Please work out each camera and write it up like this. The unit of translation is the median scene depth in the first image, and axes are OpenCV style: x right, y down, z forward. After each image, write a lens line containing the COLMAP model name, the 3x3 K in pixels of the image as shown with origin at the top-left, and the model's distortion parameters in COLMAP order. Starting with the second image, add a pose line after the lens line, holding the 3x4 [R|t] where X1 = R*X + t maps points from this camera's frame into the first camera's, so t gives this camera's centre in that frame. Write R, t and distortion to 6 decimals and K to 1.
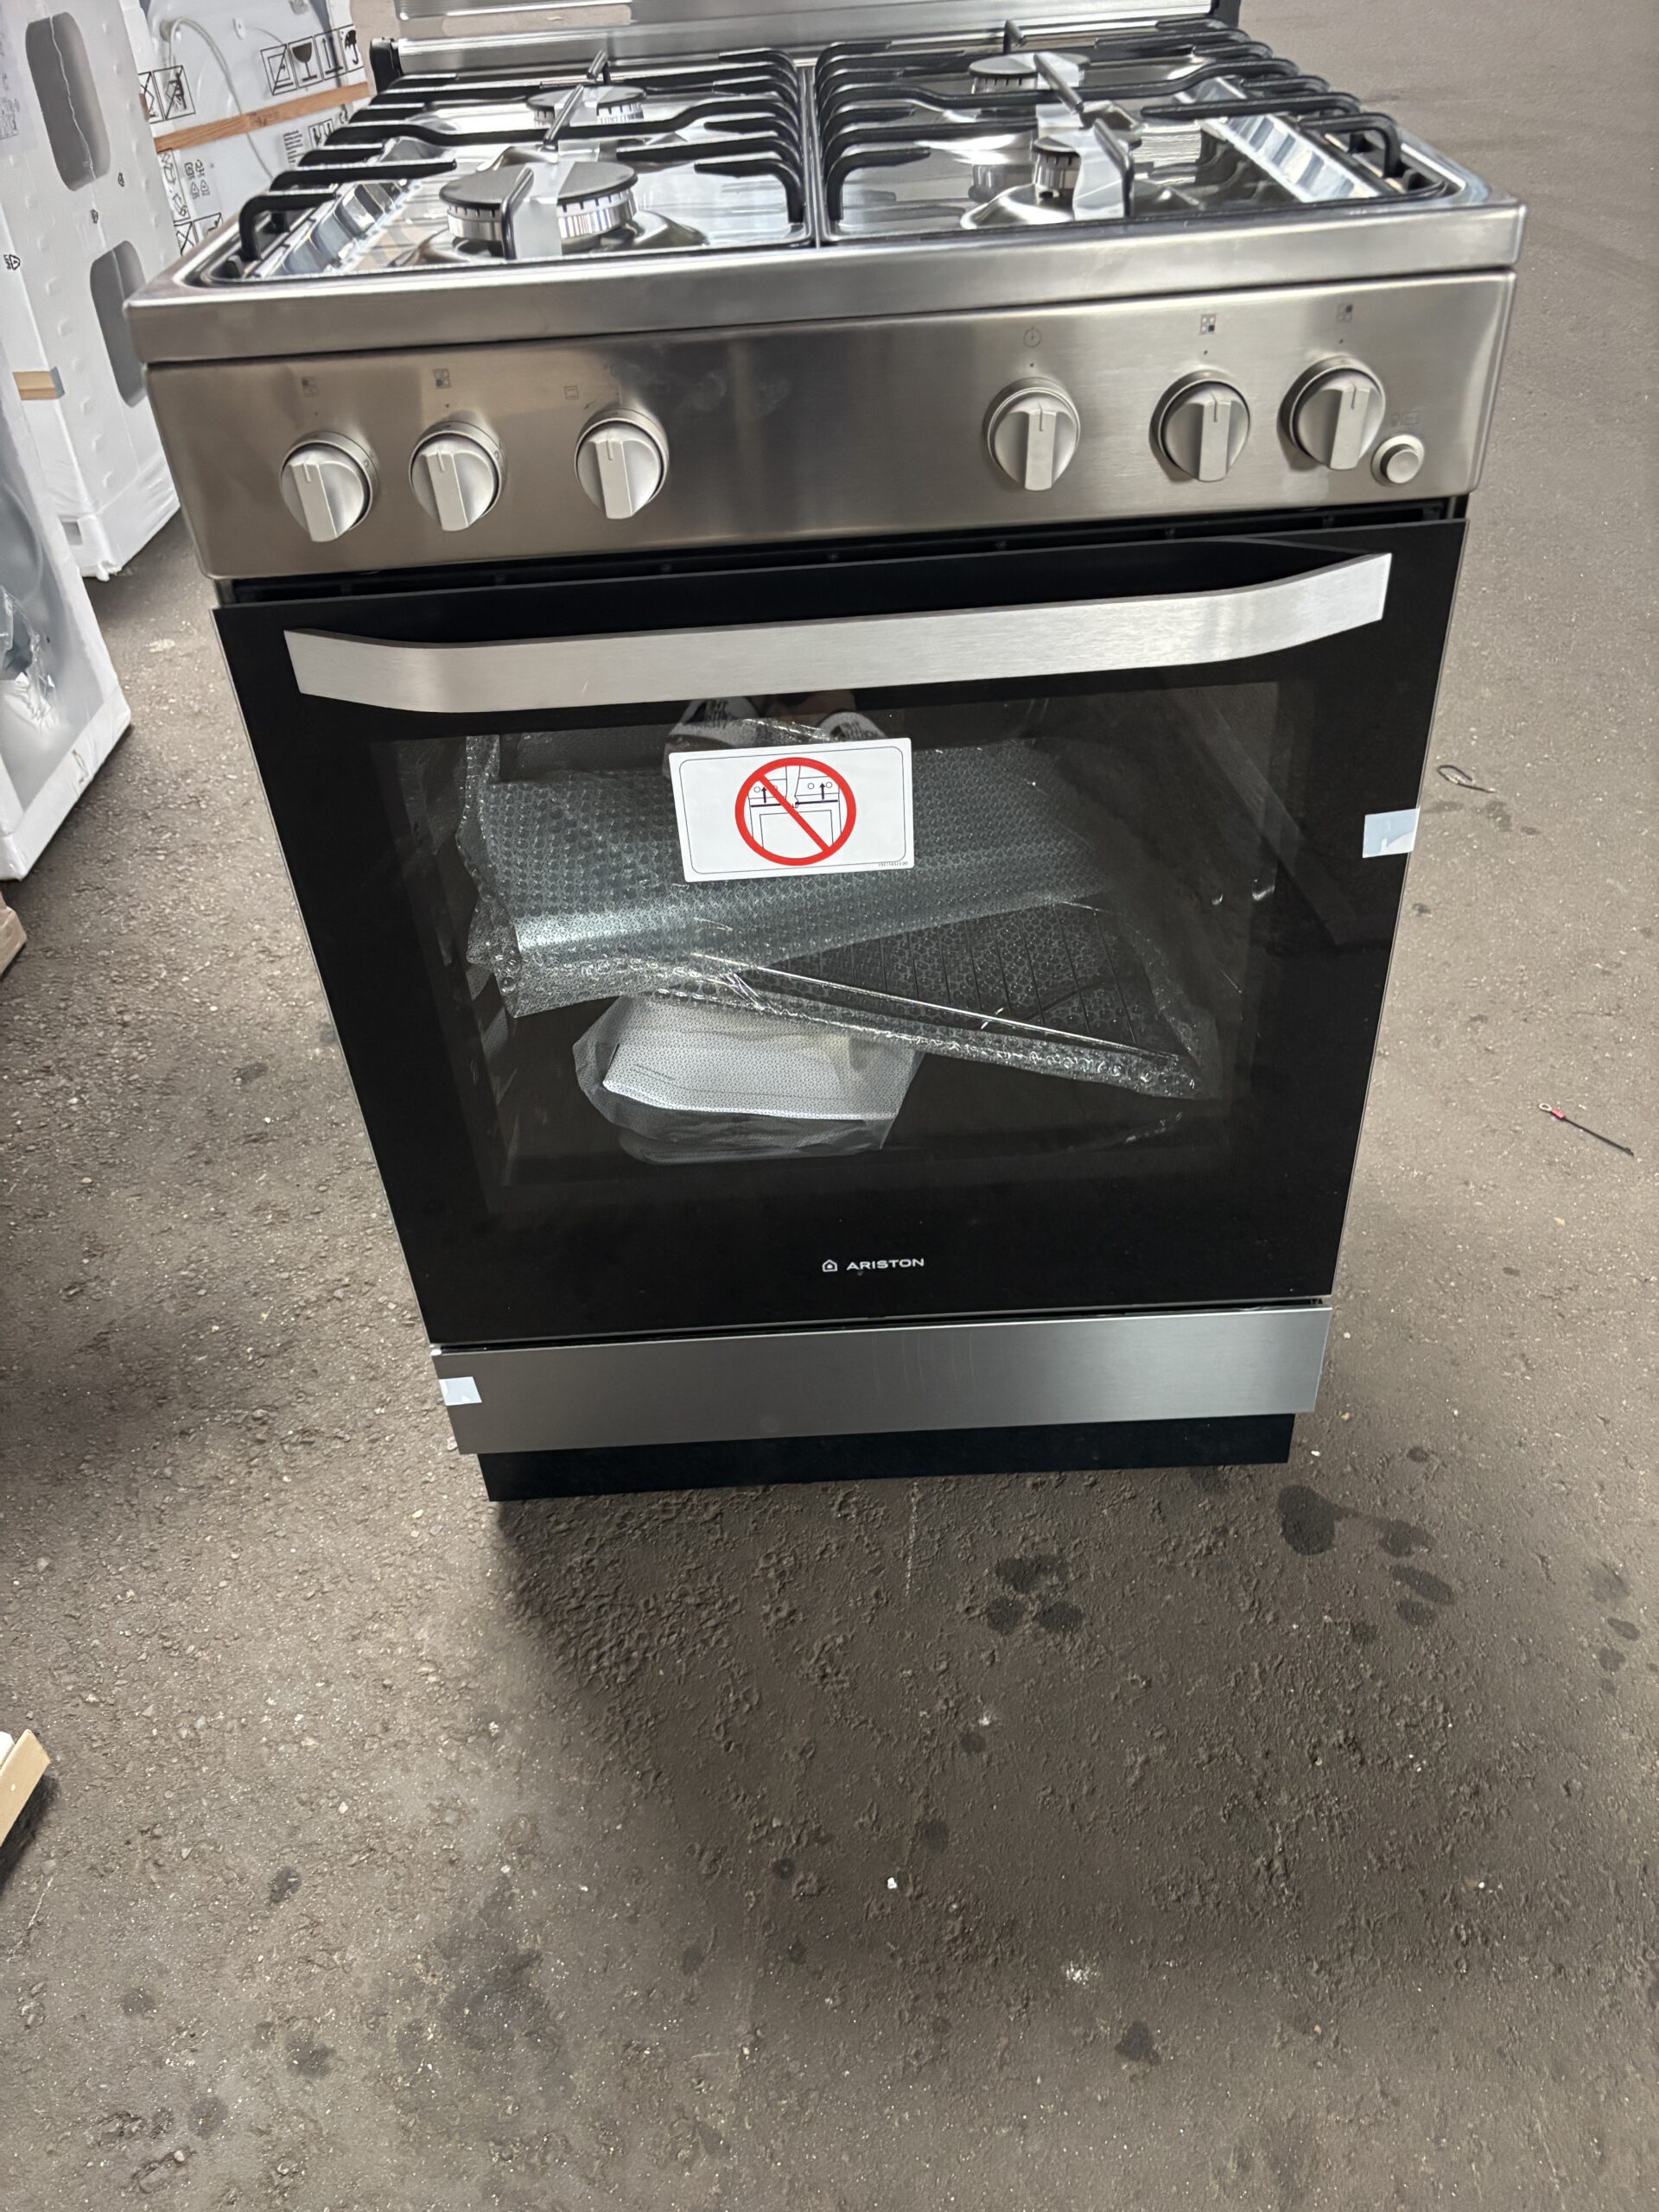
lens RADIAL K [[1683.9, 0, 806.7], [0, 1683.9, 1084.9], [0, 0, 1]] dist [0.029966, -0.034985]
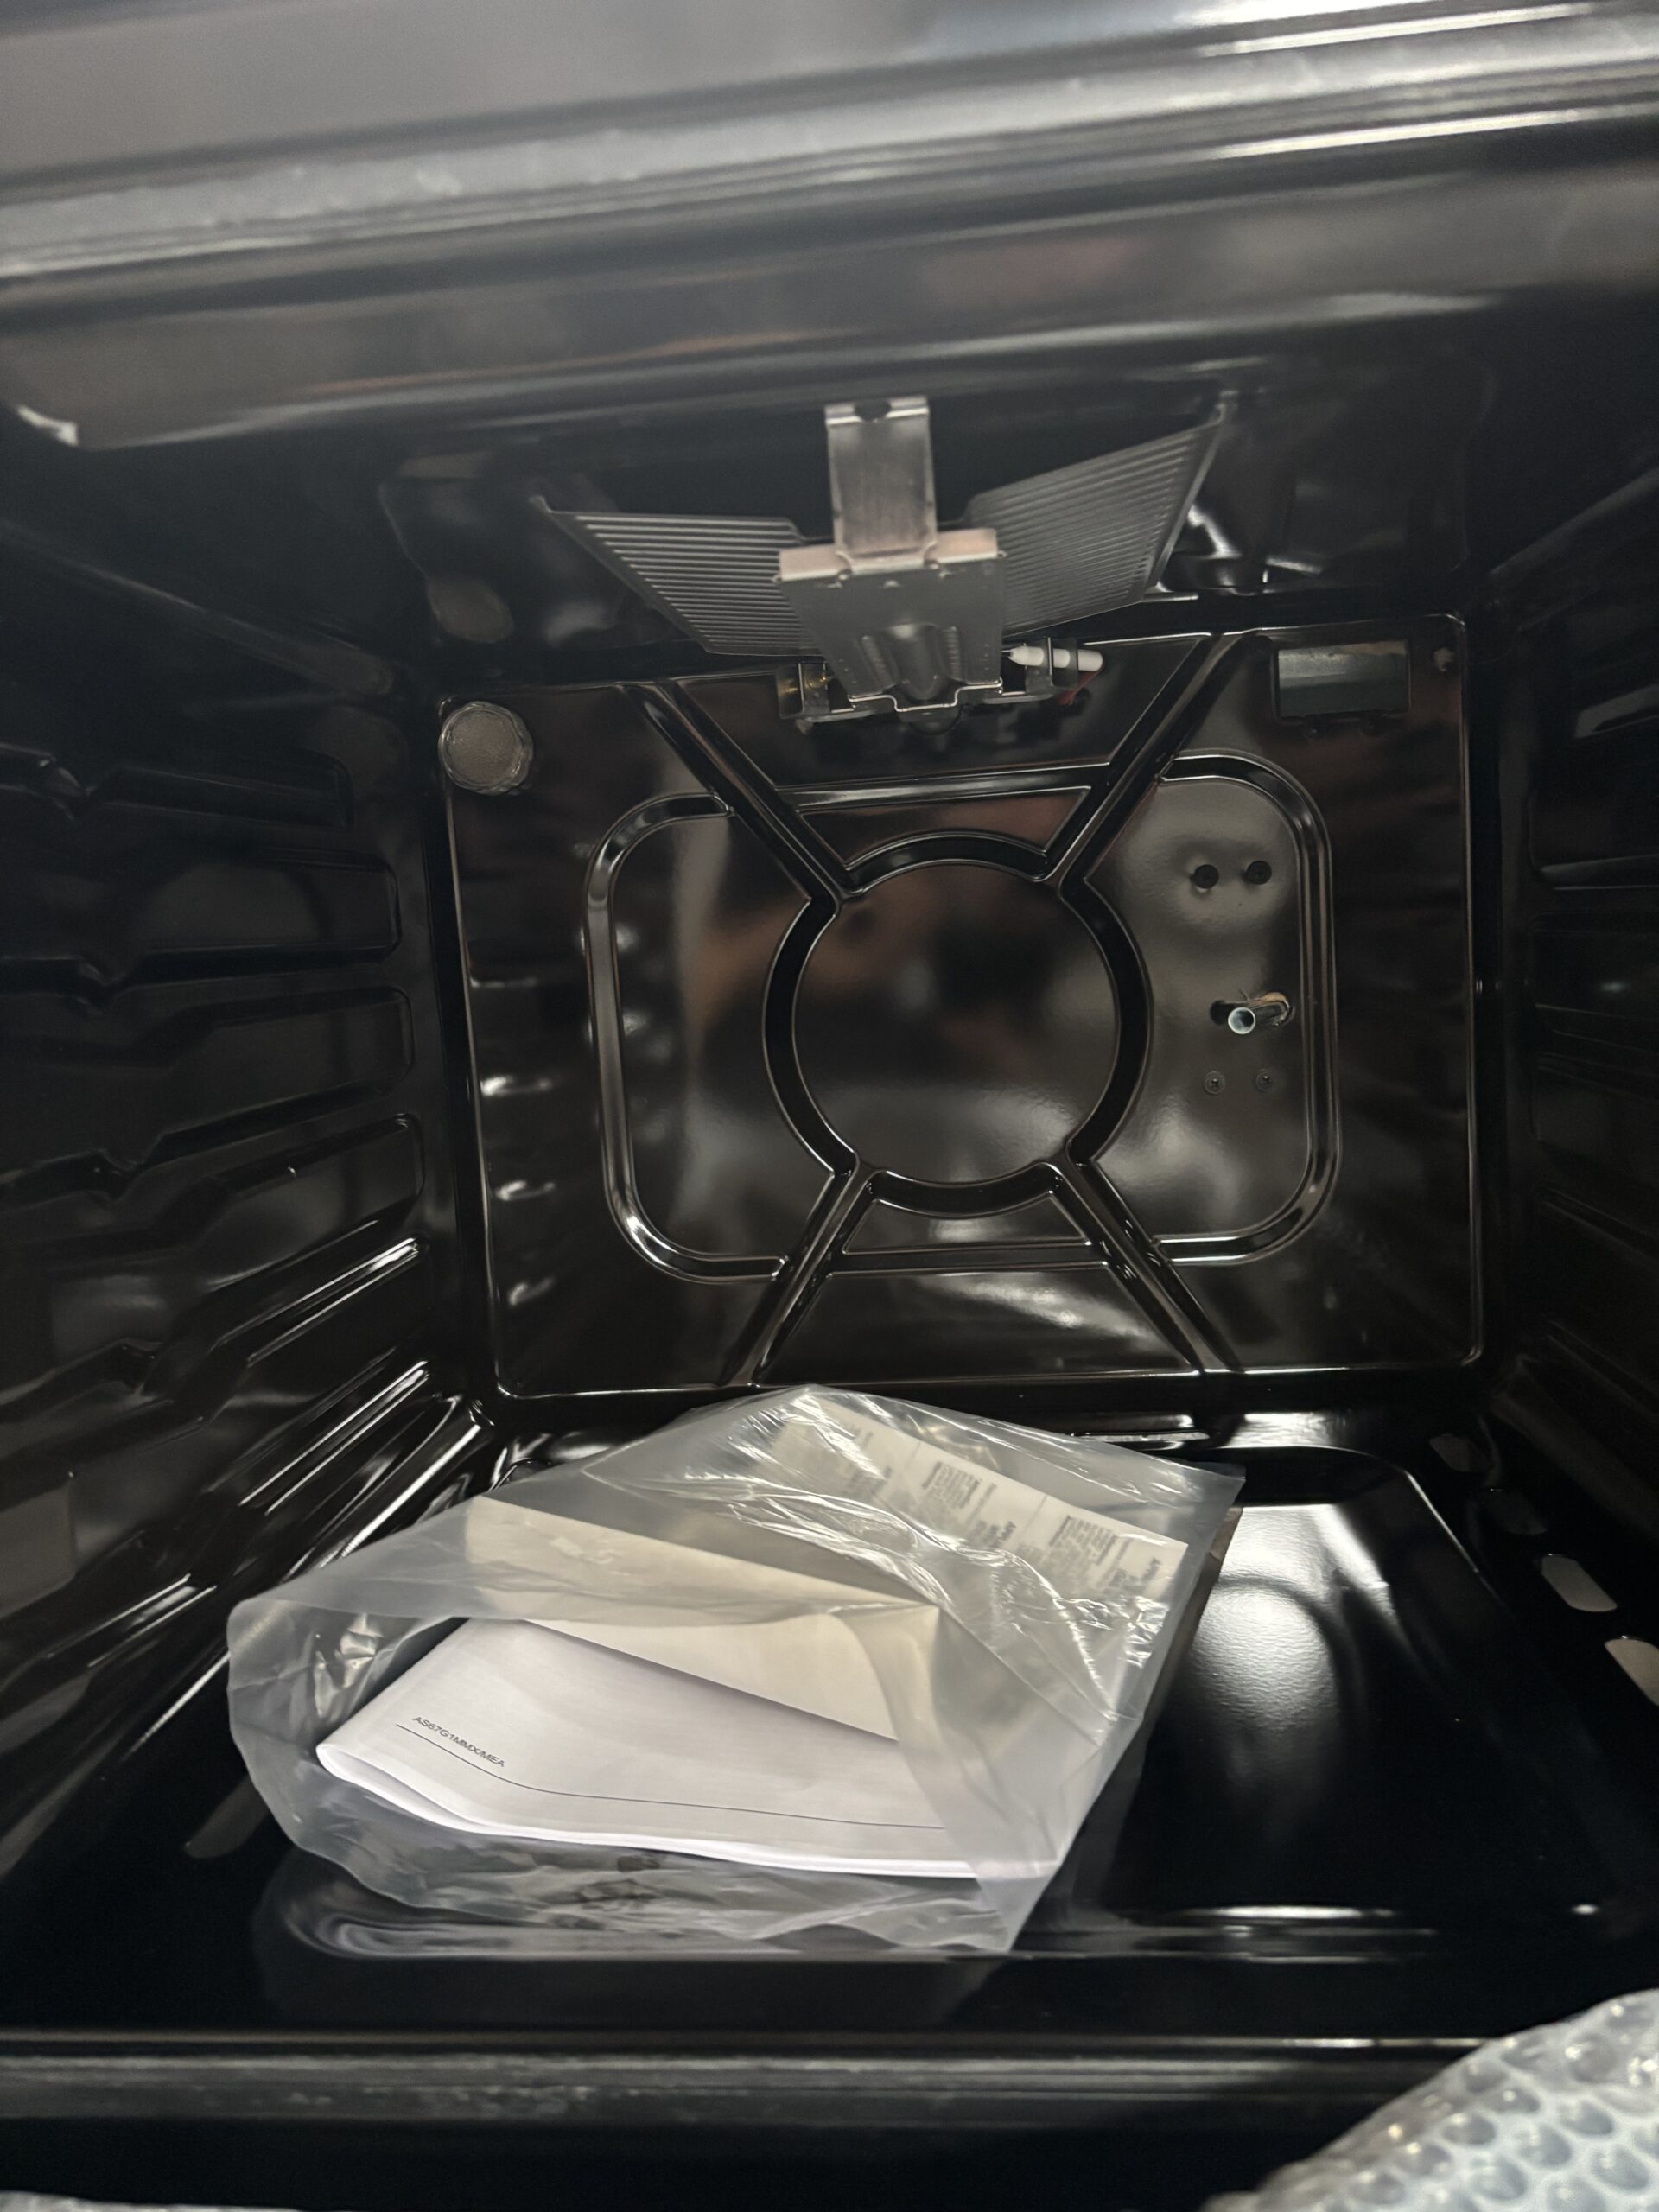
lens RADIAL K [[1683.9, 0, 816.9], [0, 1683.9, 1144.1], [0, 0, 1]] dist [0.029966, -0.034985]
pose [[0.993507, 0.013052, -0.113020, 0.039087], [-0.067857, 0.865340, -0.496570, 0.064159], [0.091319, 0.501015, 0.860607, 0.584744]]
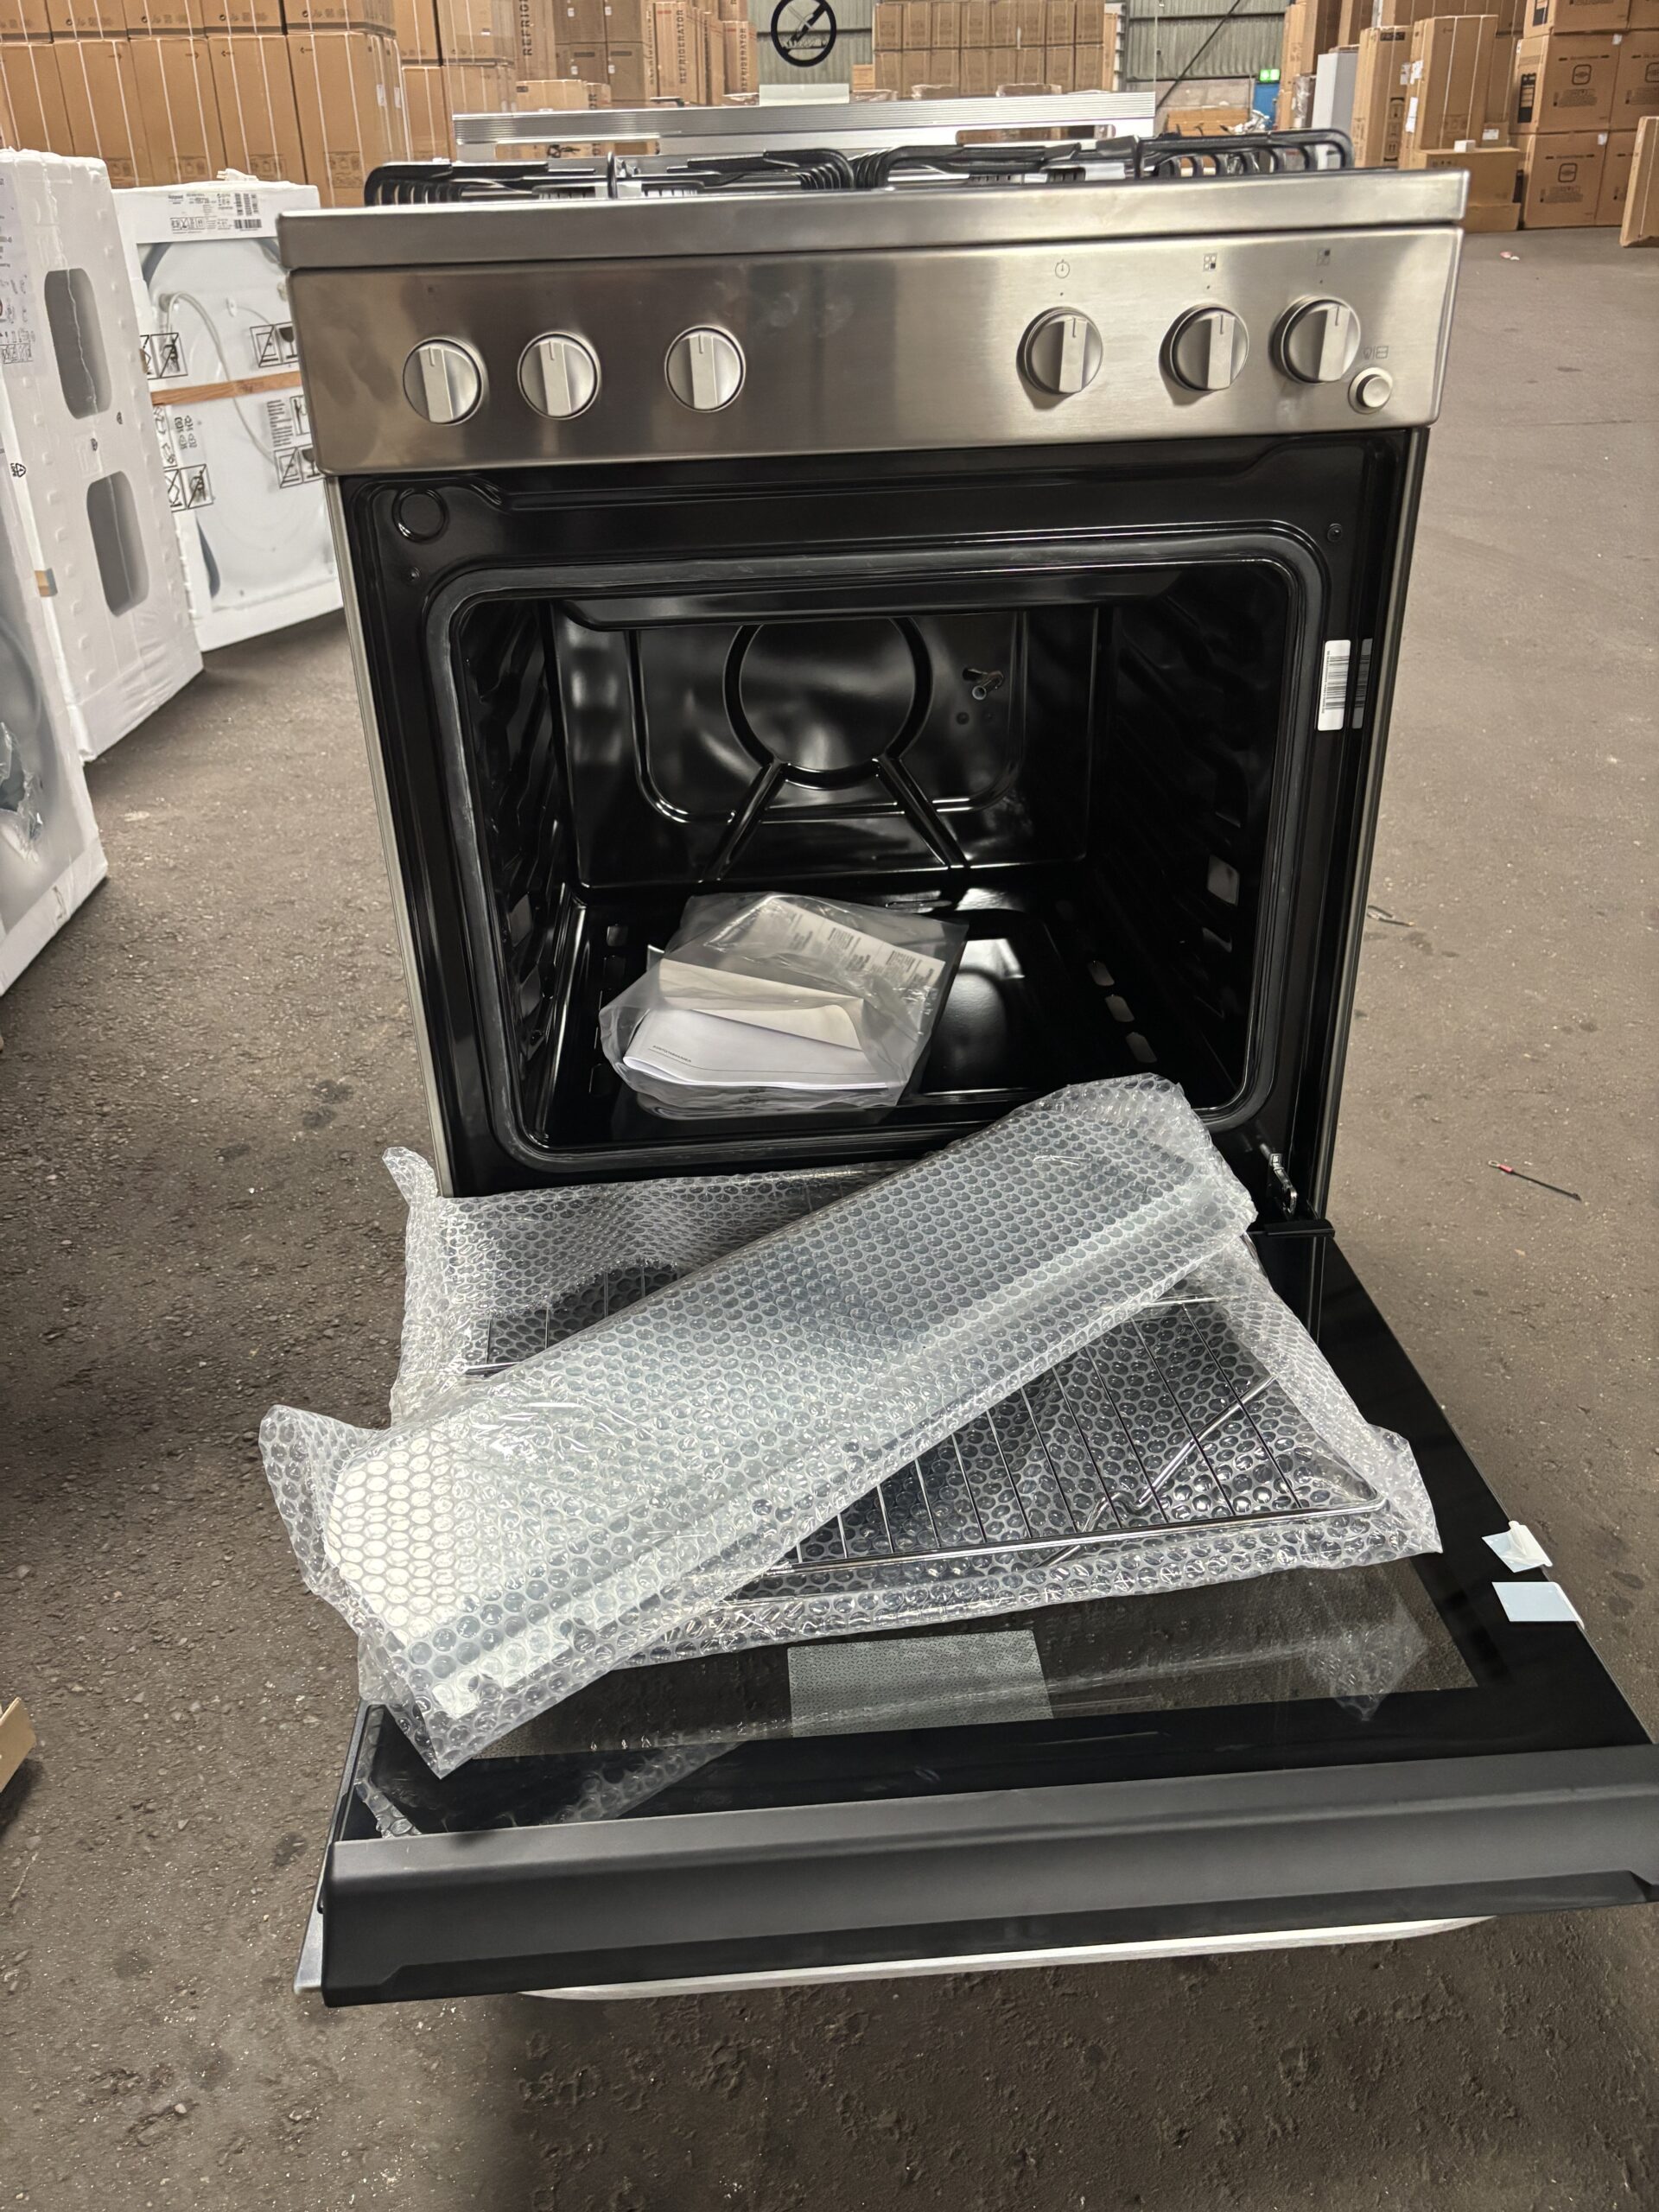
lens RADIAL K [[1683.9, 0, 808.0], [0, 1683.9, 1079.5], [0, 0, 1]] dist [0.029966, -0.034985]
pose [[0.998330, 0.004100, 0.057629, -0.066191], [0.006430, 0.983399, -0.181345, 0.197109], [-0.057416, 0.181412, 0.981730, -0.023743]]
